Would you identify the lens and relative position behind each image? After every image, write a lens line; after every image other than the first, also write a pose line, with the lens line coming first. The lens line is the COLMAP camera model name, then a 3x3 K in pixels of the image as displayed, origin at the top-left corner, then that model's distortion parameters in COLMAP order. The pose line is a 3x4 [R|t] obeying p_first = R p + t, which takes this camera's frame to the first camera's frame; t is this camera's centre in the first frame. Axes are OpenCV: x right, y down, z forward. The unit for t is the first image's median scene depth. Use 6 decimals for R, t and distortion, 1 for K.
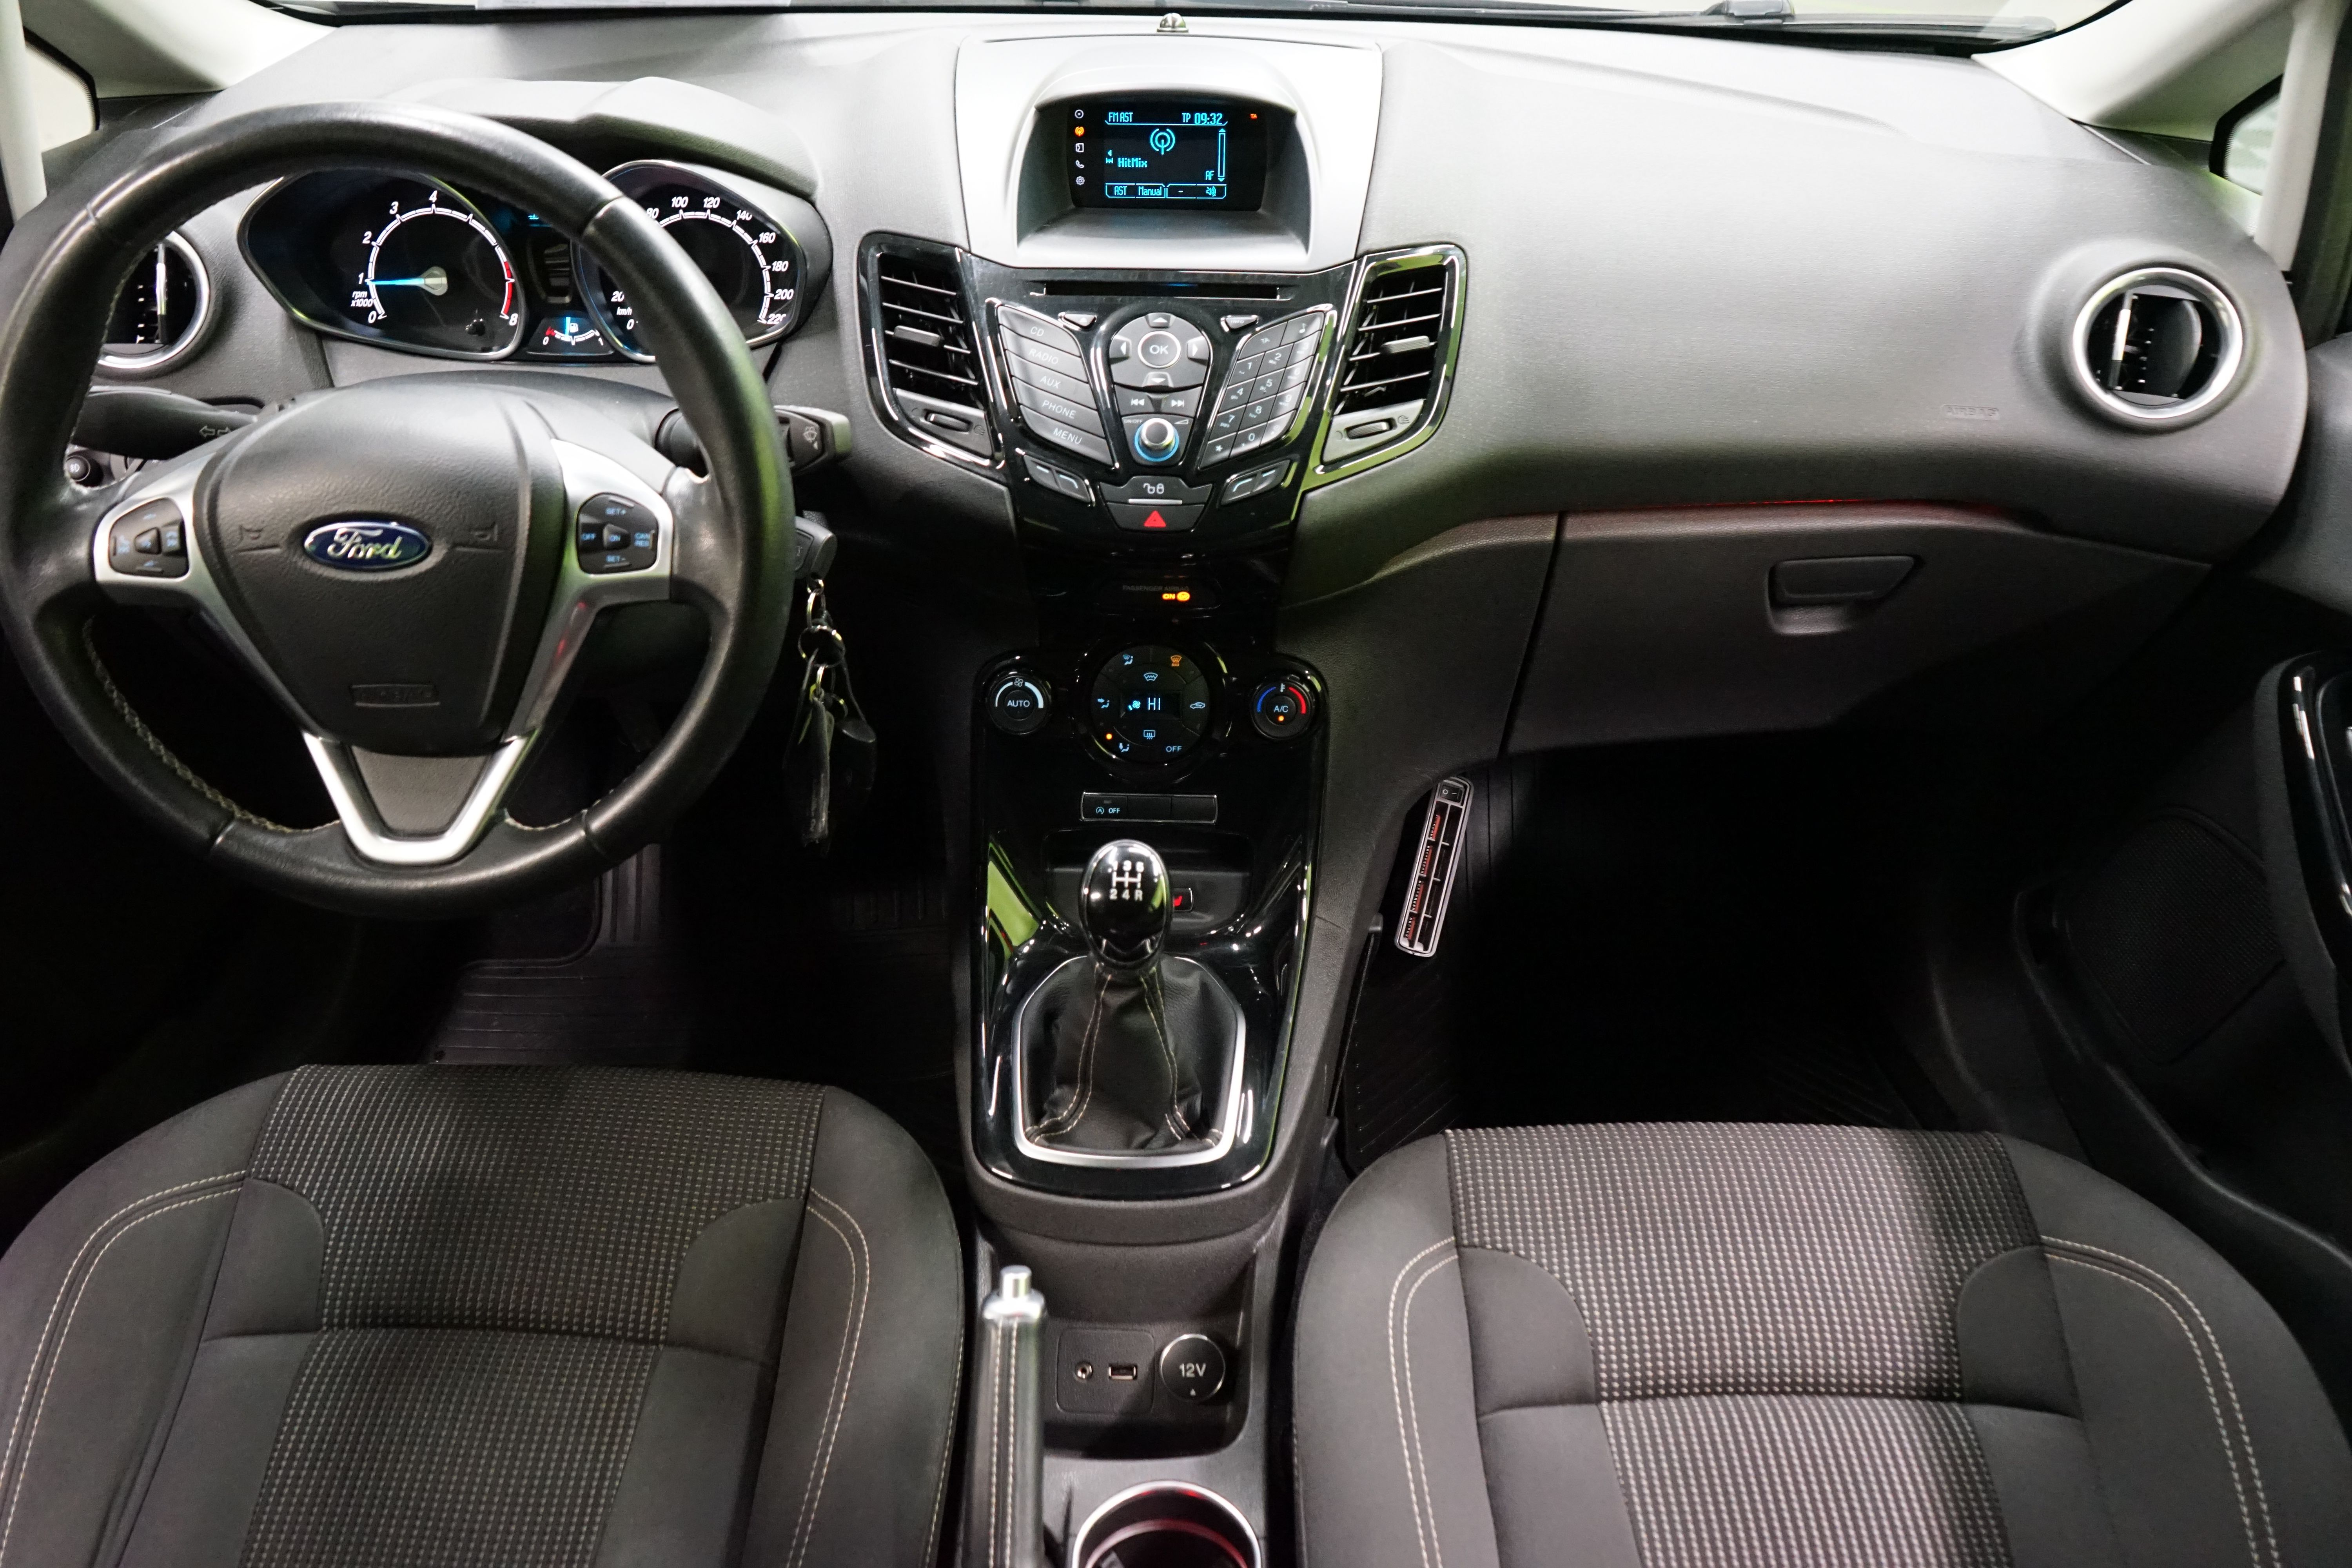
lens RADIAL K [[1908.3, 0, 1172.6], [0, 1908.3, 788.9], [0, 0, 1]] dist [-0.036646, 0.000970]
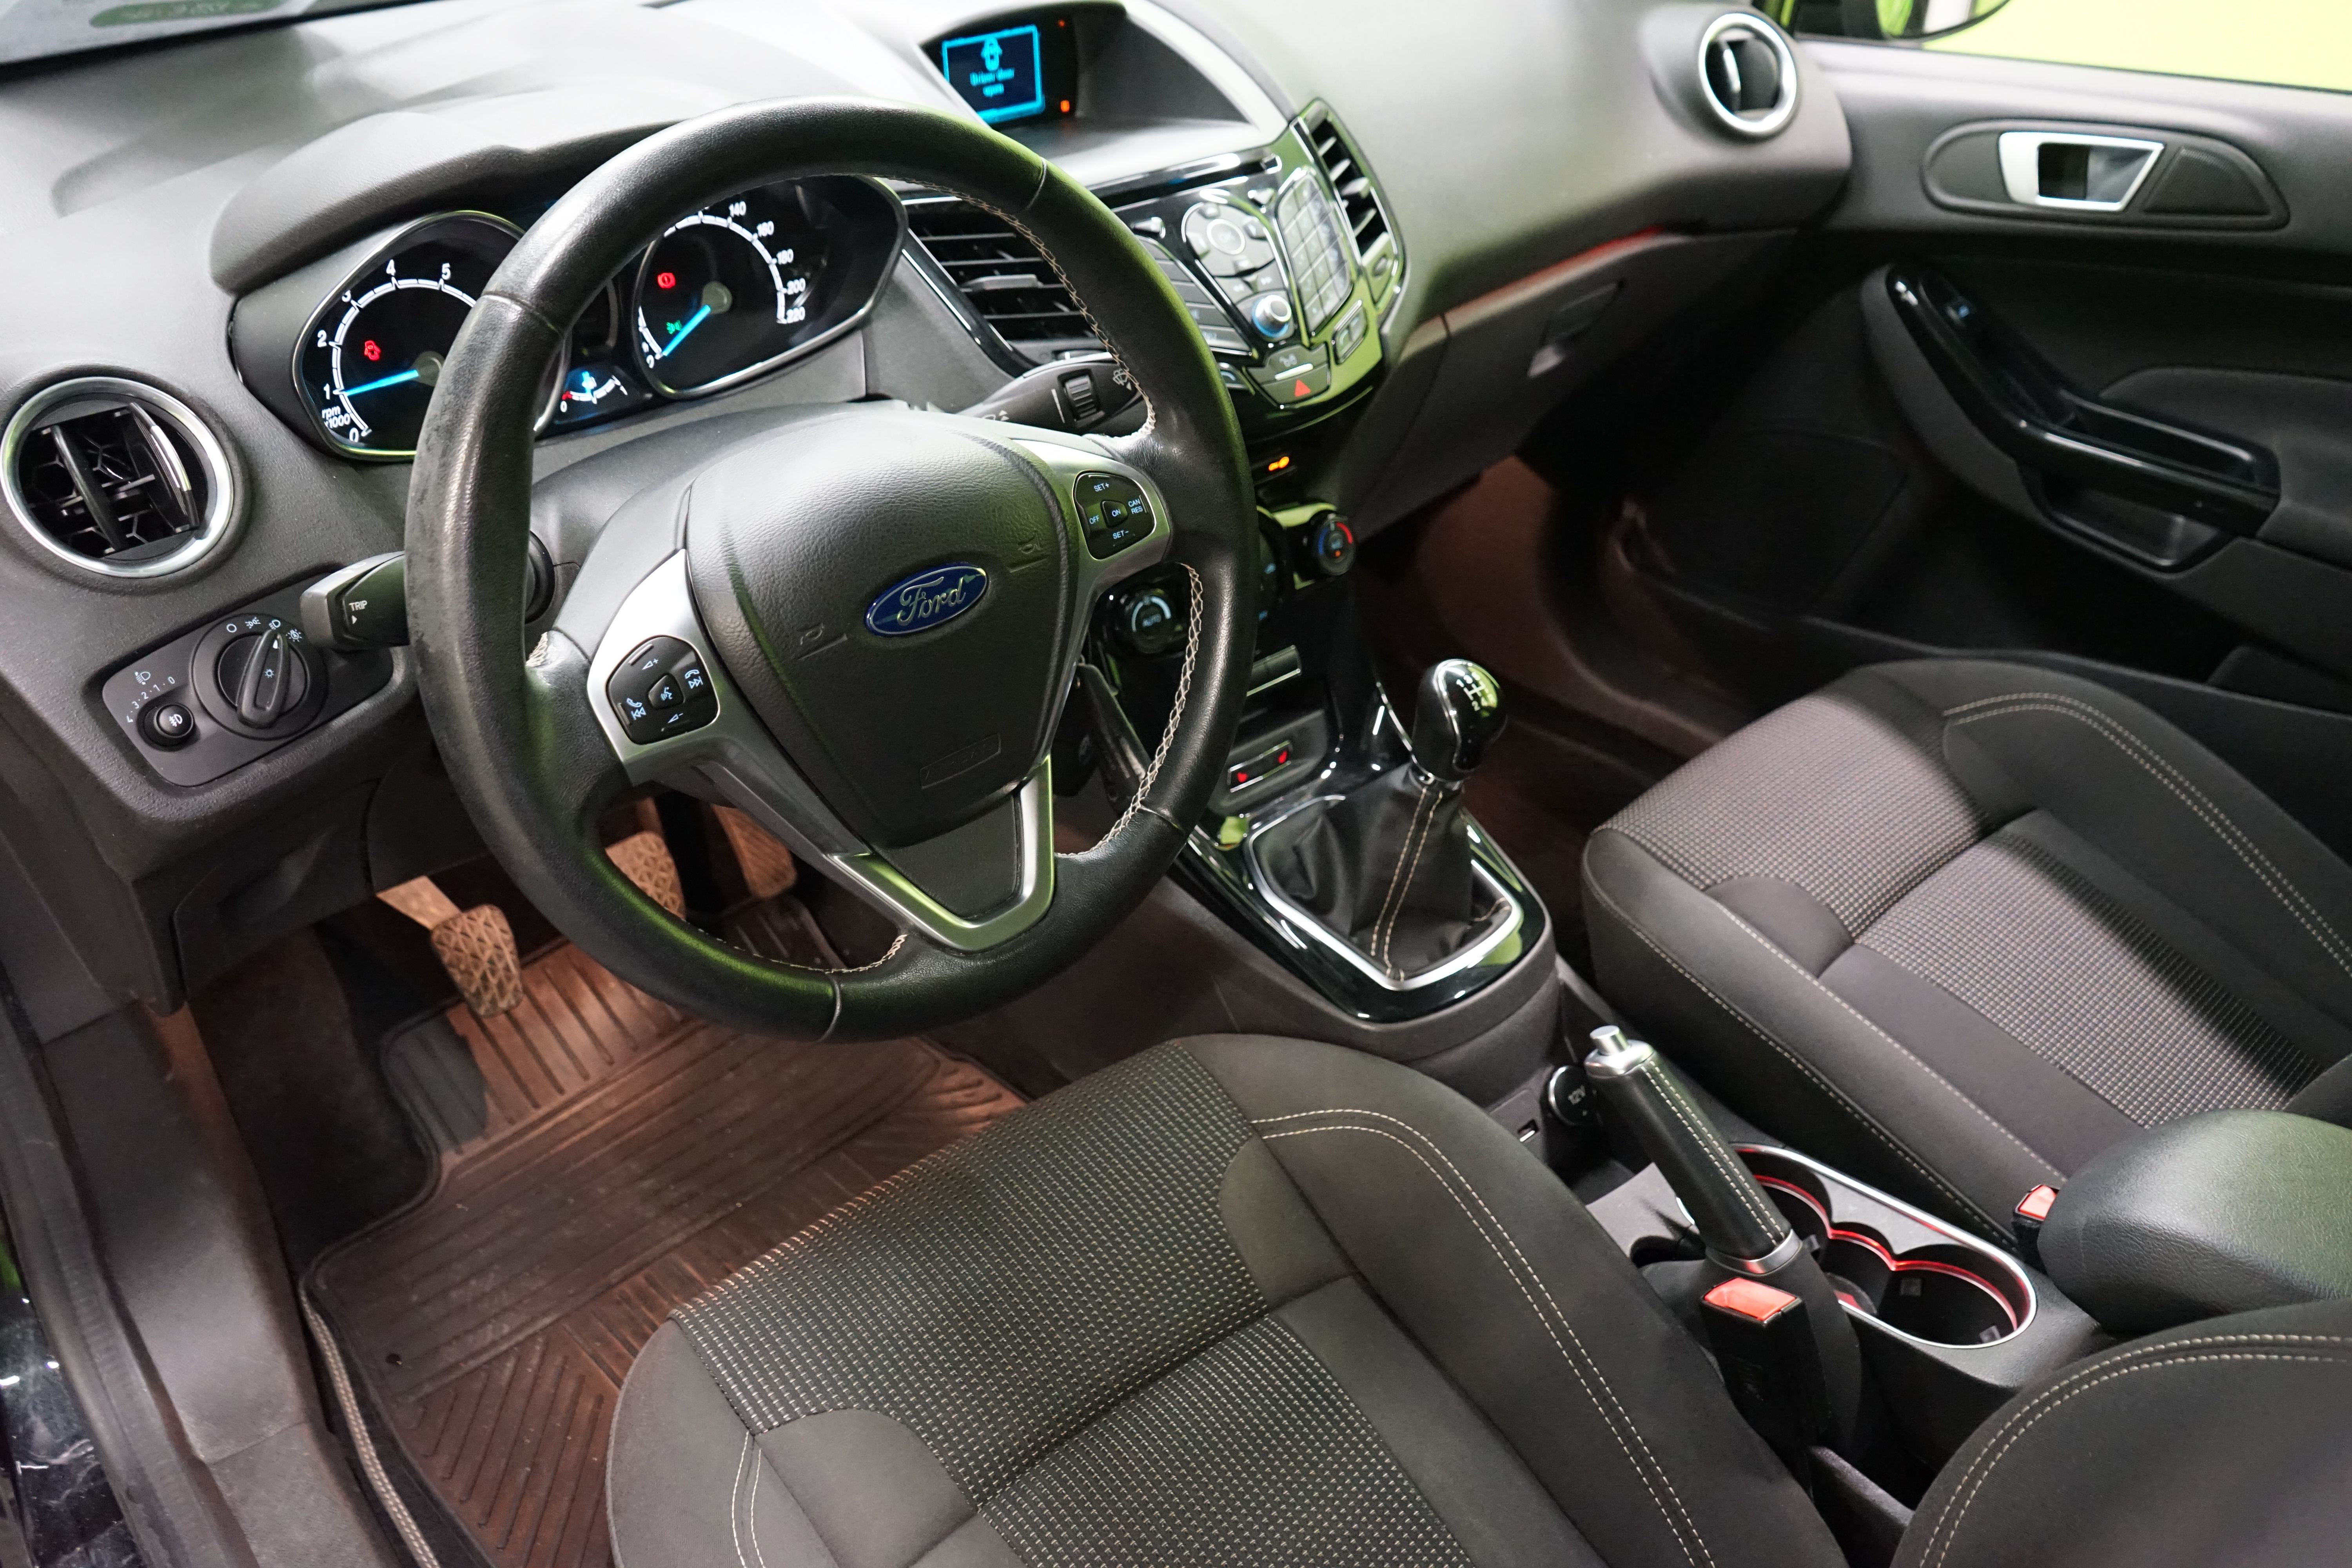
lens RADIAL K [[1908.3, 0, 1171.6], [0, 1908.3, 780.9], [0, 0, 1]] dist [-0.036646, 0.000970]
pose [[0.737209, -0.376681, 0.560922, -0.704111], [0.365273, 0.920593, 0.138143, -0.107181], [-0.568417, 0.103049, 0.816261, 0.187360]]
